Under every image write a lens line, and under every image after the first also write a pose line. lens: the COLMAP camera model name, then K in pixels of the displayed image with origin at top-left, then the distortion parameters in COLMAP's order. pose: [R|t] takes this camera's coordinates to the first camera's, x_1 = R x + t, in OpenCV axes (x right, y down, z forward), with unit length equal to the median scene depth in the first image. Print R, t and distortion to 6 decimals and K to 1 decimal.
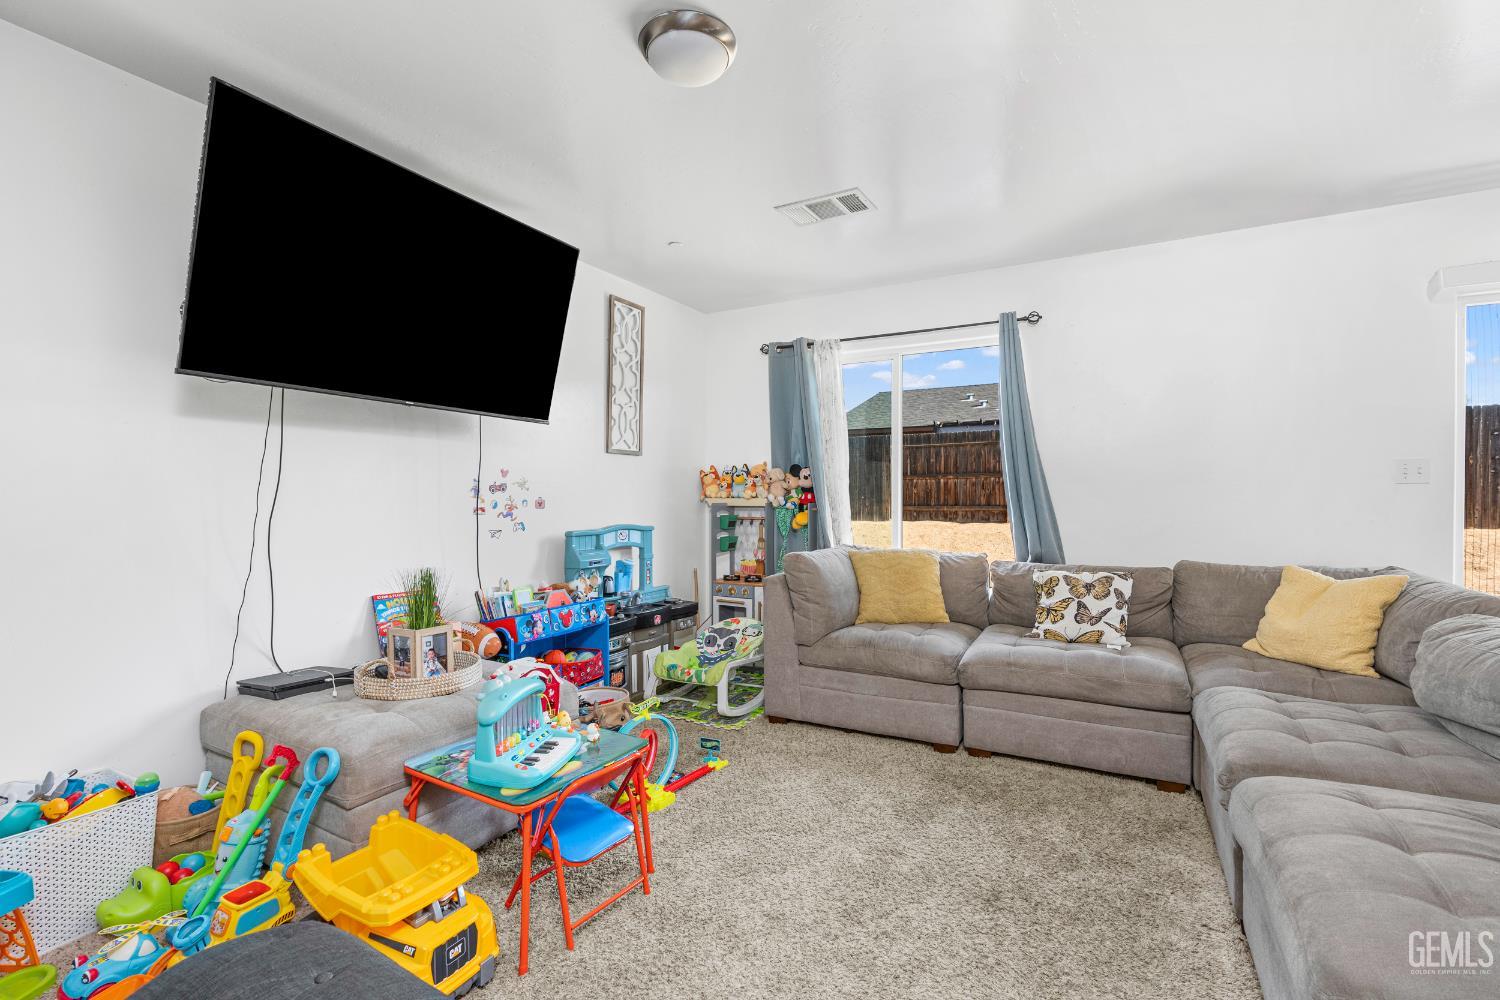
lens RADIAL K [[671.9, 0, 751.3], [0, 671.9, 498.3], [0, 0, 1]] dist [-0.011993, 0.004455]
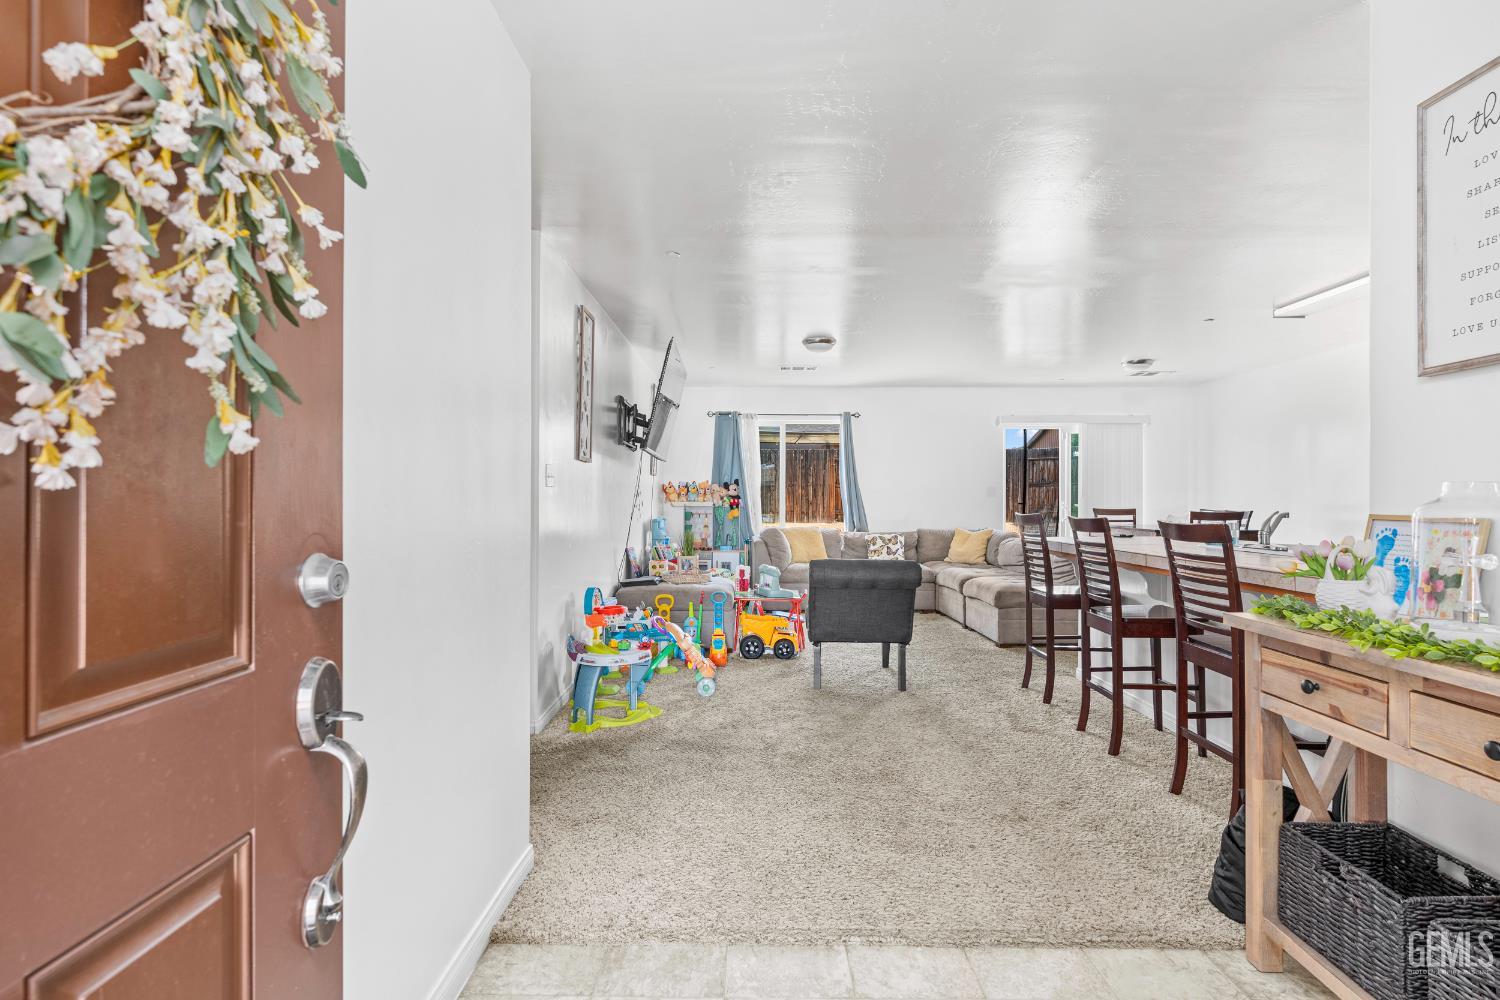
lens RADIAL K [[725.4, 0, 757.3], [0, 725.4, 498.9], [0, 0, 1]] dist [-0.006789, -0.000594]
pose [[0.870520, 0.005903, 0.492097, -0.853682], [-0.001438, 0.999954, -0.009450, 0.011203], [-0.492130, 0.007519, 0.870489, -0.722381]]
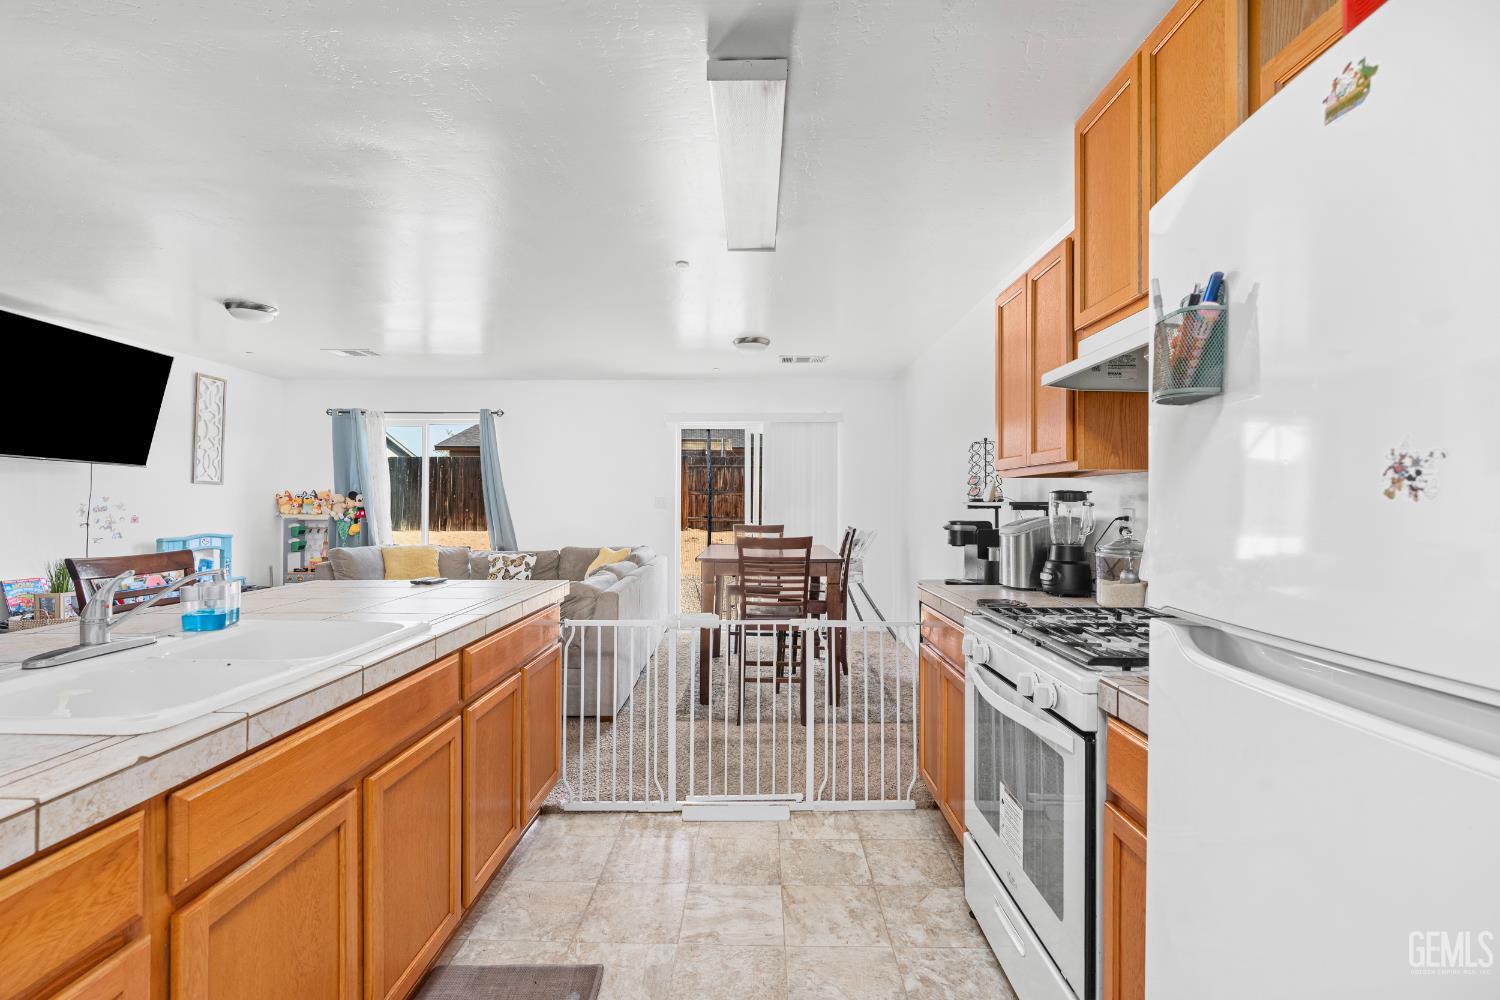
lens RADIAL K [[671.9, 0, 752.3], [0, 671.9, 500.6], [0, 0, 1]] dist [-0.011993, 0.004455]
pose [[0.872878, 0.006985, 0.487889, 0.125076], [-0.001233, 0.999926, -0.012108, -0.014729], [-0.487938, 0.009967, 0.872822, -0.779202]]
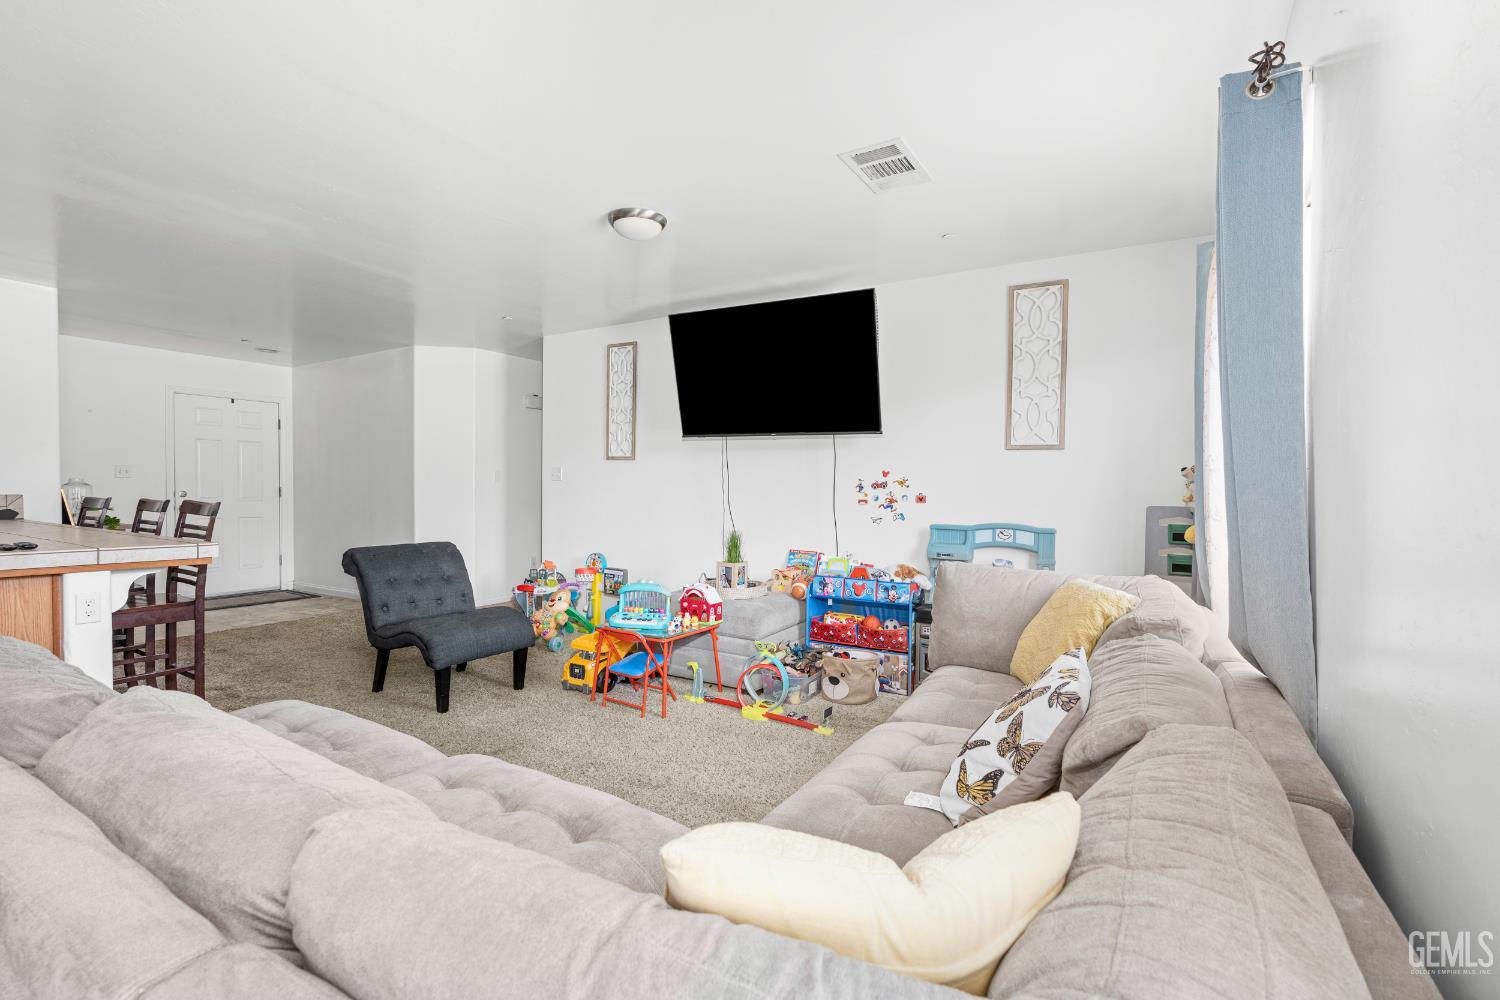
lens RADIAL K [[671.9, 0, 746.8], [0, 671.9, 499.8], [0, 0, 1]] dist [-0.011993, 0.004455]
pose [[-0.043237, 0.019962, -0.998865, 0.750291], [-0.018509, 0.999613, 0.020778, -0.007843], [0.998893, 0.019386, -0.042851, 0.640374]]
